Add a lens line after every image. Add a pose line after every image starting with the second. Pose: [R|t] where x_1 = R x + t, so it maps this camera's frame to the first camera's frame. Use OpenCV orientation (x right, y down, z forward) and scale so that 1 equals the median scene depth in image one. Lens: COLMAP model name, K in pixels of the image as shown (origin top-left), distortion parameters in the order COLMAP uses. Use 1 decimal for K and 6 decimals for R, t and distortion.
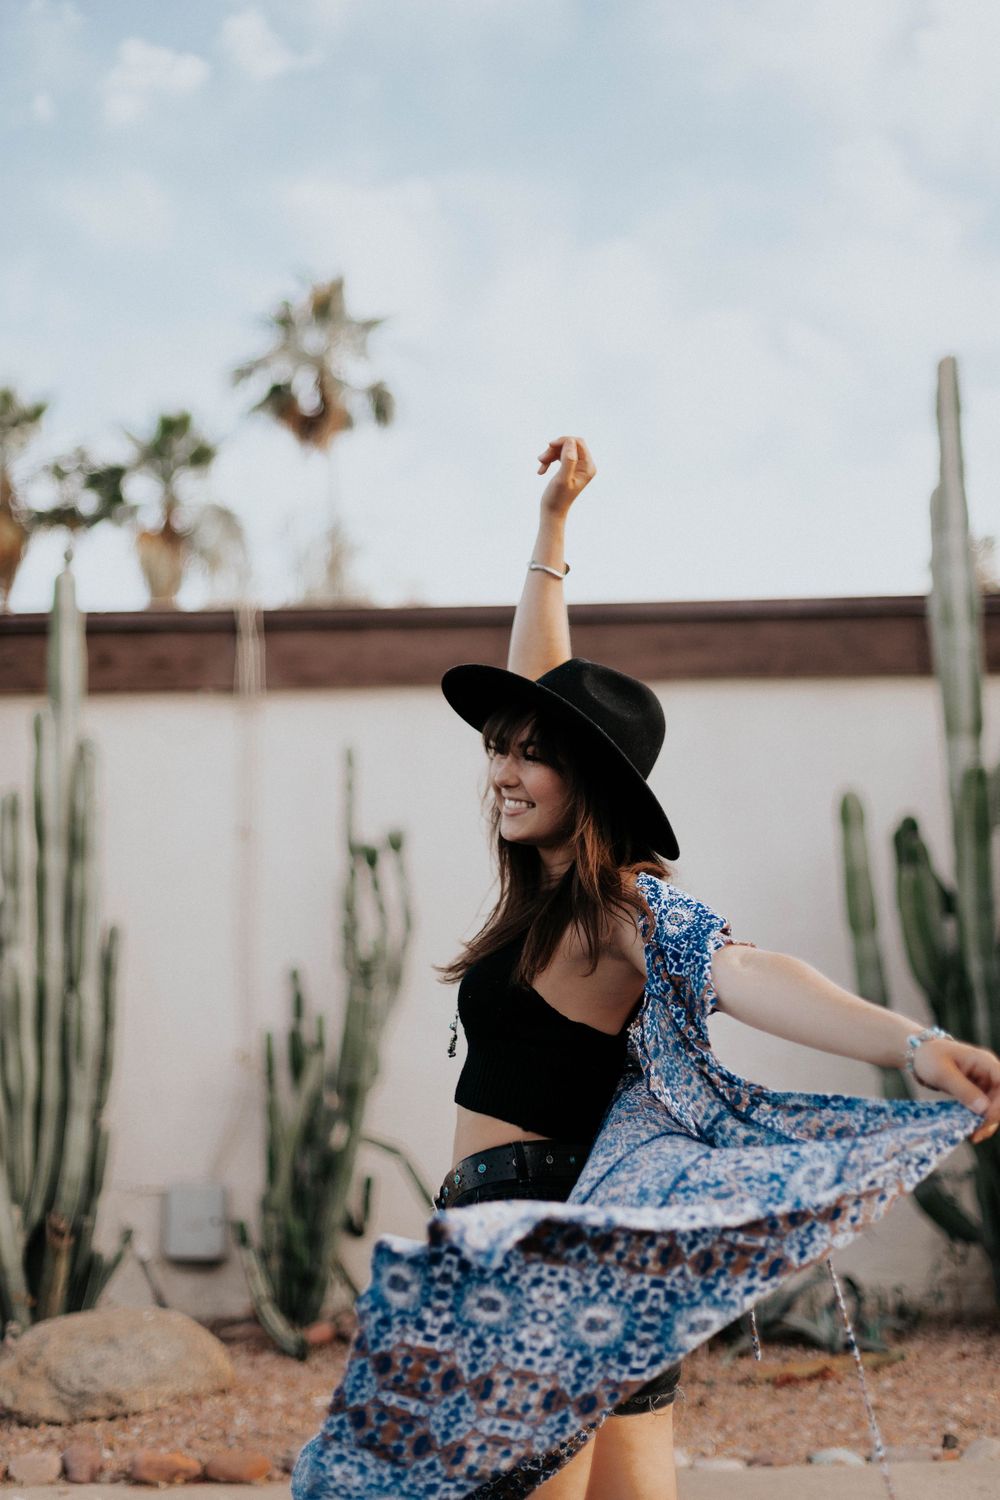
lens RADIAL K [[2115.0, 0, 495.5], [0, 2115.0, 787.6], [0, 0, 1]] dist [0.382312, -1.962887]
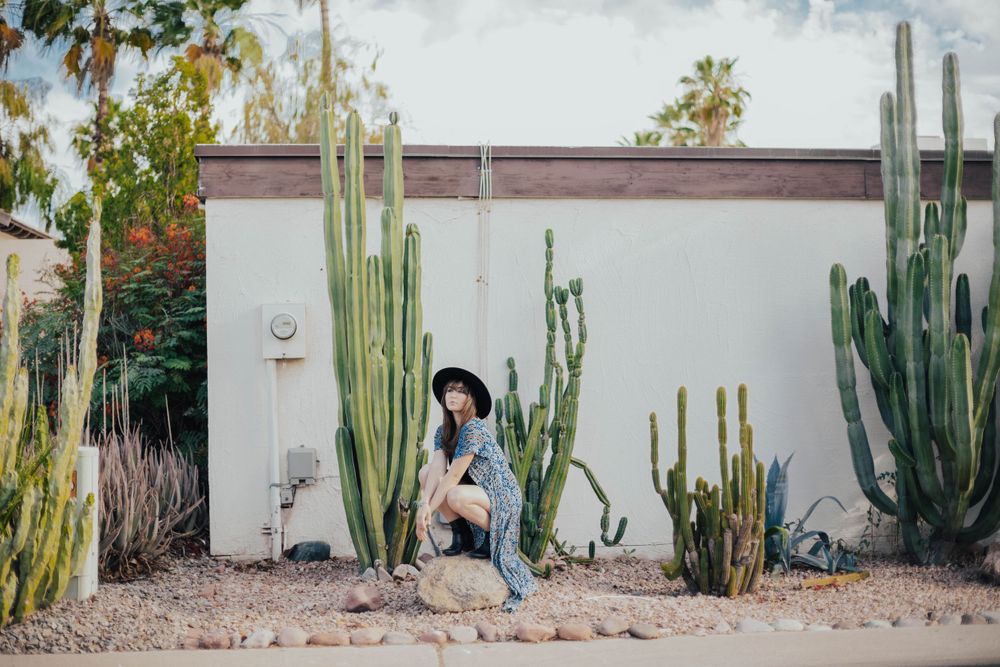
lens RADIAL K [[1432.1, 0, 500.0], [0, 1432.1, 333.5], [0, 0, 1]] dist [-0.131392, 0.035170]
pose [[0.997100, 0.011234, 0.075268, -0.206392], [-0.017232, 0.996684, 0.079525, -0.031067], [-0.074125, -0.080592, 0.993987, -0.154955]]
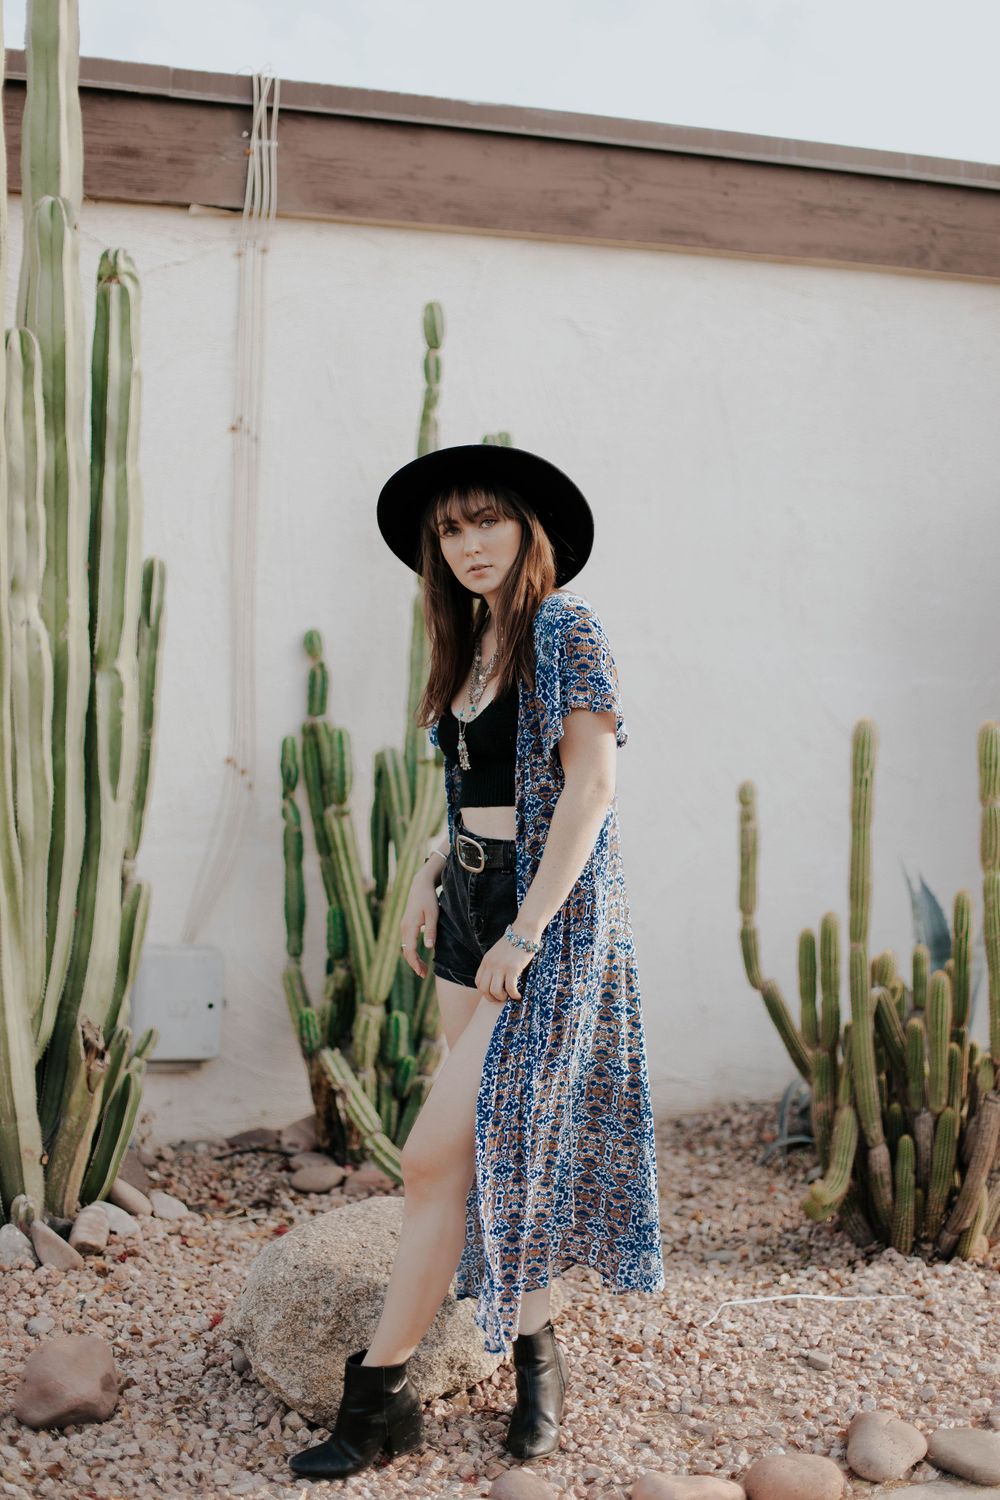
lens RADIAL K [[2148.1, 0, 500.0], [0, 2148.1, 750.0], [0, 0, 1]] dist [-0.131392, 0.035170]
pose [[0.930654, 0.009601, 0.365775, -0.310317], [-0.065714, 0.987787, 0.141272, 0.021921], [-0.359951, -0.155512, 0.919919, 0.382024]]
